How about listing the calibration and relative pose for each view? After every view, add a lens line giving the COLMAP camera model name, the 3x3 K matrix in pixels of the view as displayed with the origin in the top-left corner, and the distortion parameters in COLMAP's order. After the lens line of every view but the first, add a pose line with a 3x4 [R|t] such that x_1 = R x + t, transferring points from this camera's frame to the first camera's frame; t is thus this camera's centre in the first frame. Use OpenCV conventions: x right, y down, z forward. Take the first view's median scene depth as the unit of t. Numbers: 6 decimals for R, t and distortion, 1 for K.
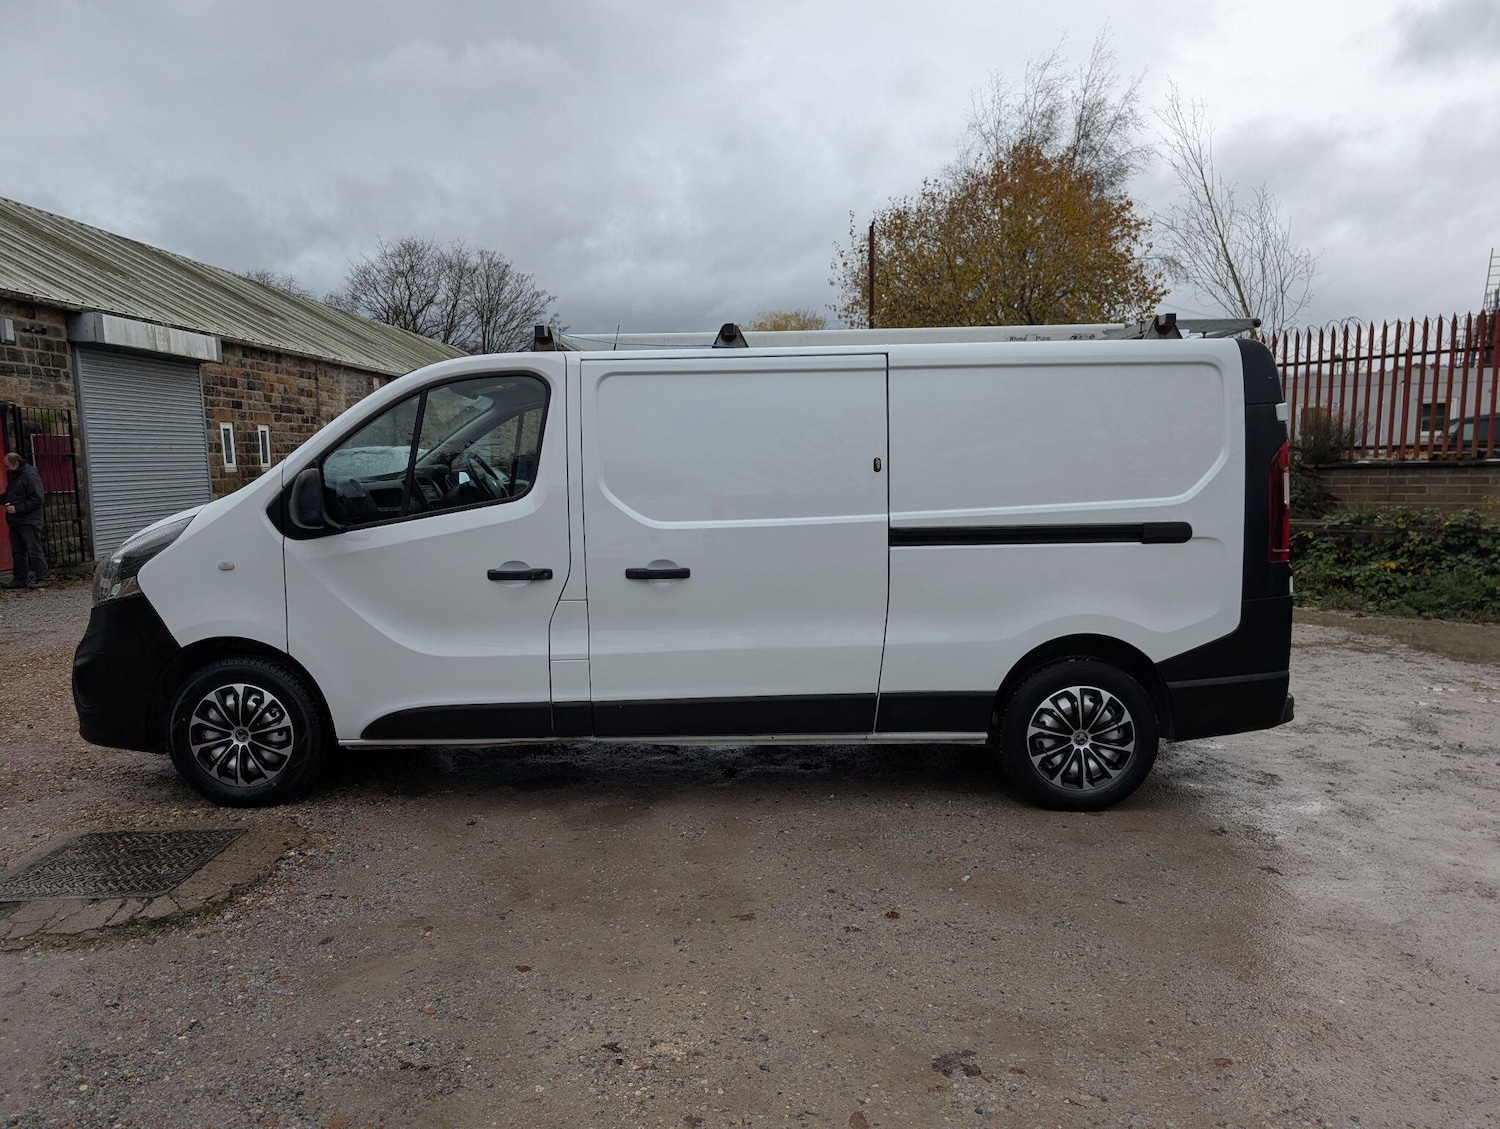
lens RADIAL K [[1091.2, 0, 746.3], [0, 1091.2, 574.2], [0, 0, 1]] dist [0.027051, -0.019375]
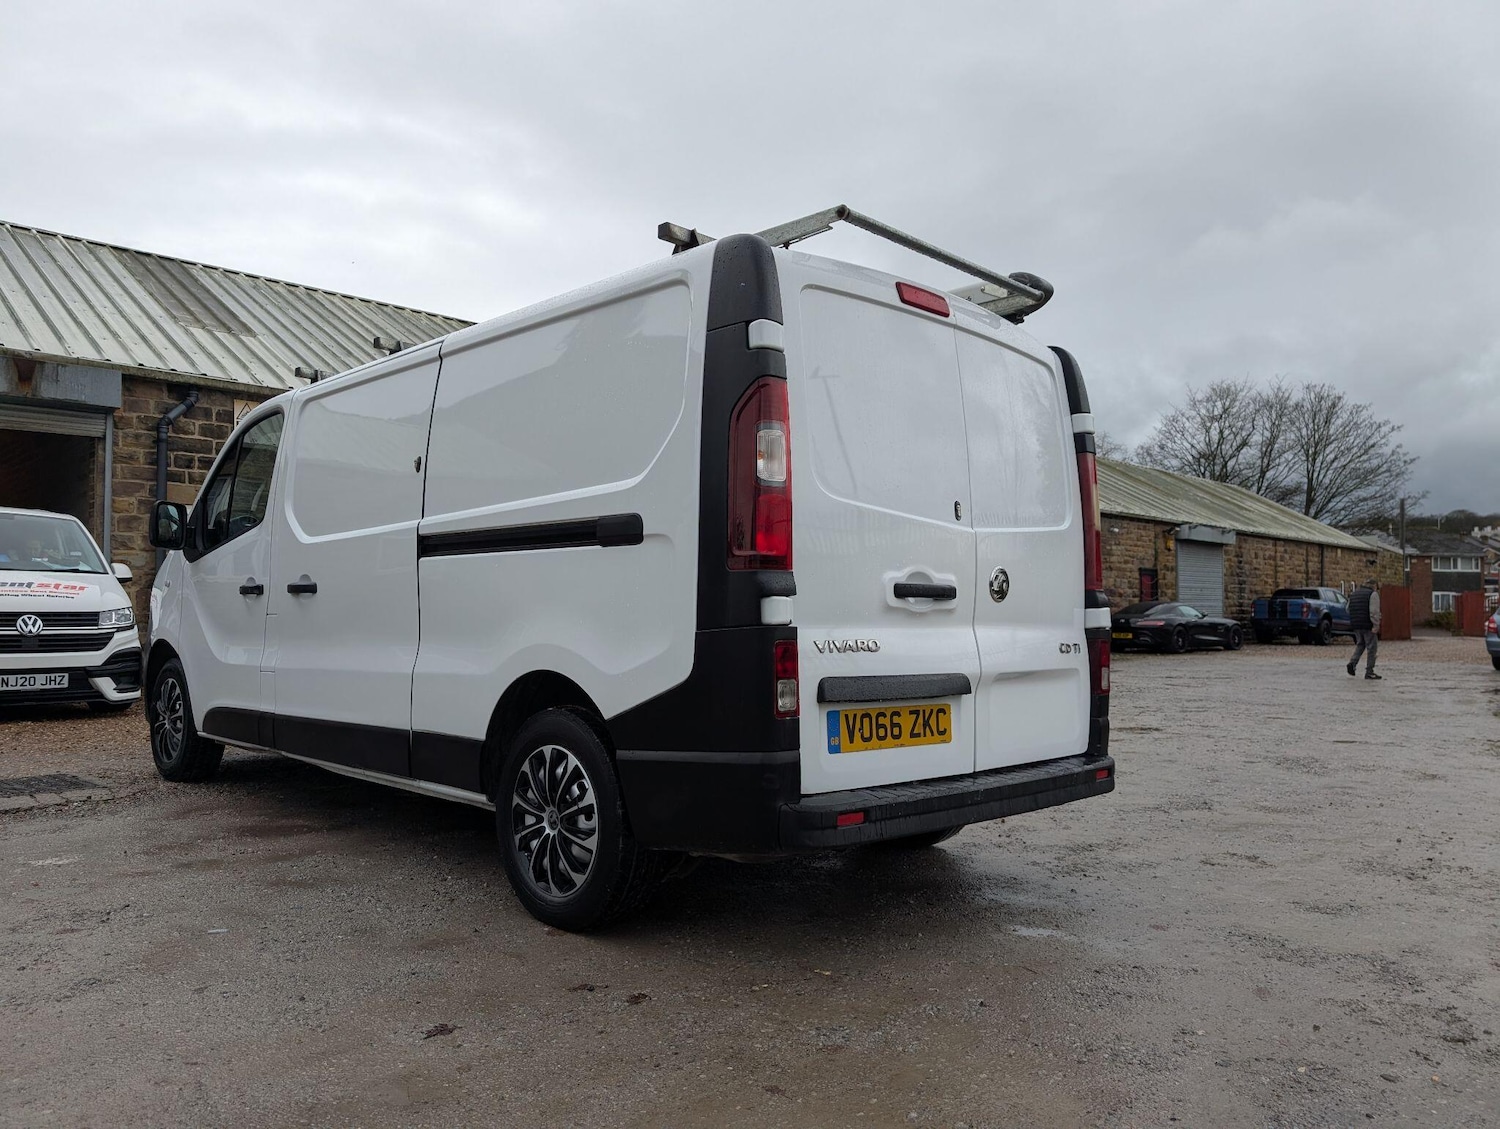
lens RADIAL K [[1091.2, 0, 746.3], [0, 1091.2, 574.2], [0, 0, 1]] dist [0.027051, -0.019375]
pose [[0.716027, -0.007178, -0.698035, 0.799254], [-0.092813, 0.990091, -0.105387, 0.047863], [0.691875, 0.140246, 0.708266, 0.494244]]
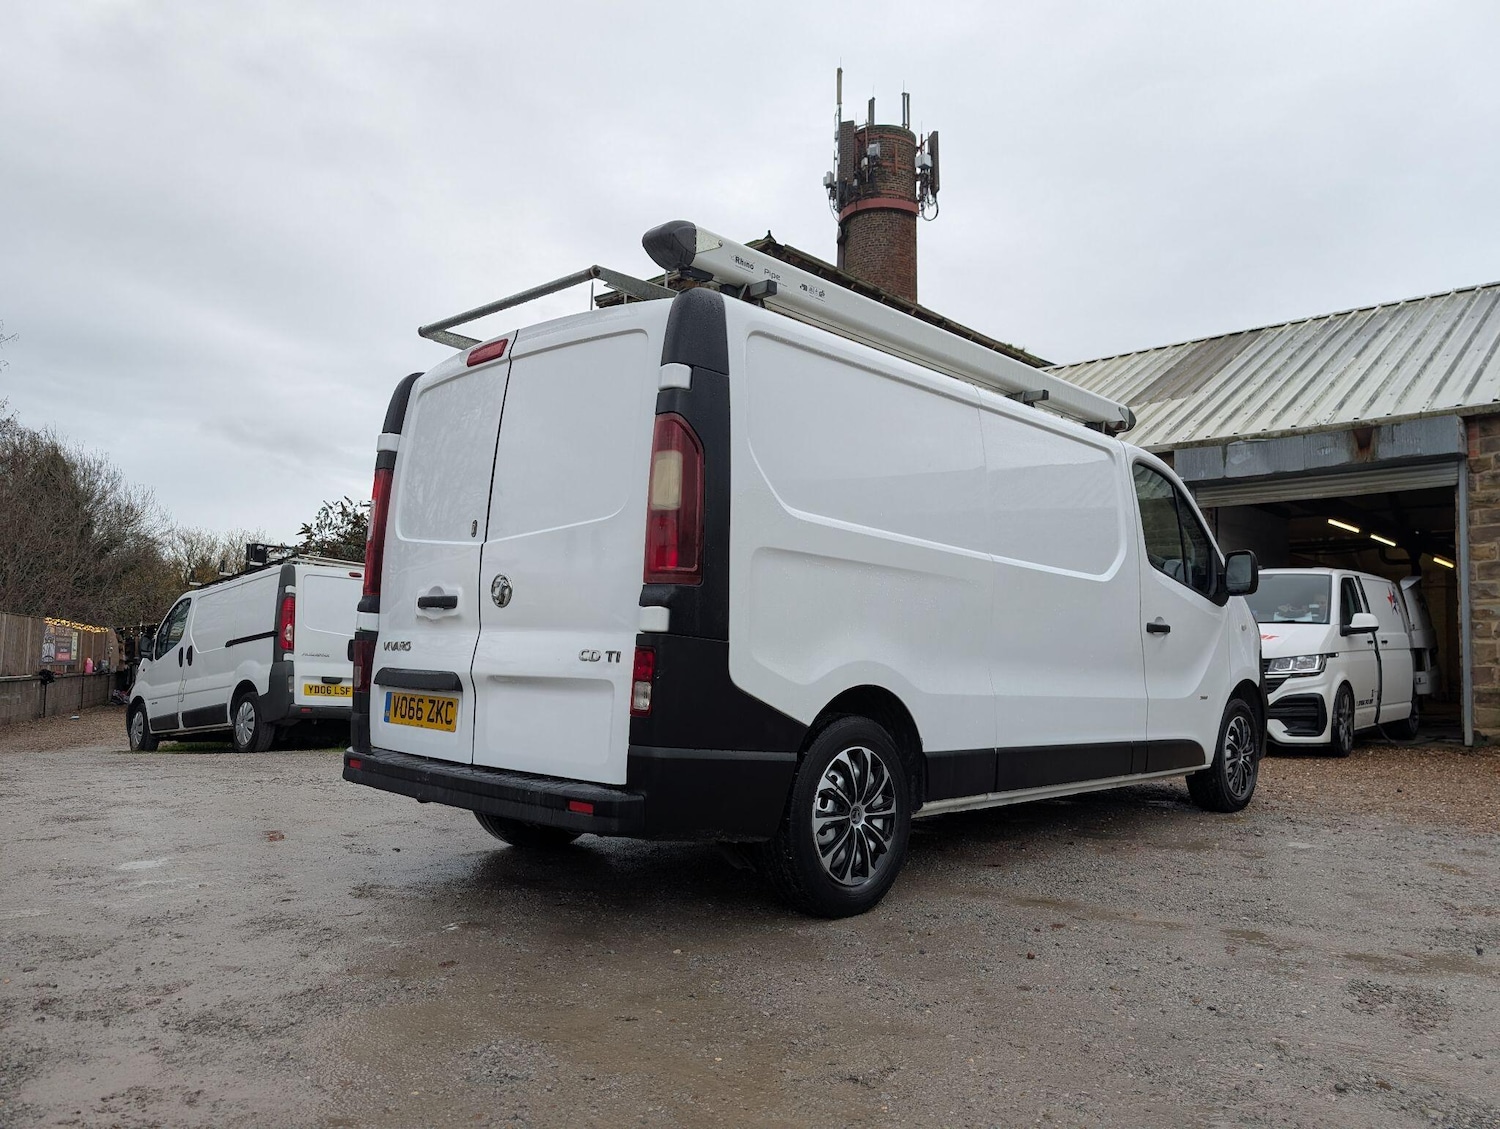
lens RADIAL K [[1091.2, 0, 746.3], [0, 1091.2, 574.2], [0, 0, 1]] dist [0.027051, -0.019375]
pose [[-0.680114, -0.056108, -0.730956, 0.845980], [-0.088944, 0.996017, 0.006304, -0.058884], [0.727691, 0.069302, -0.682395, 1.658173]]
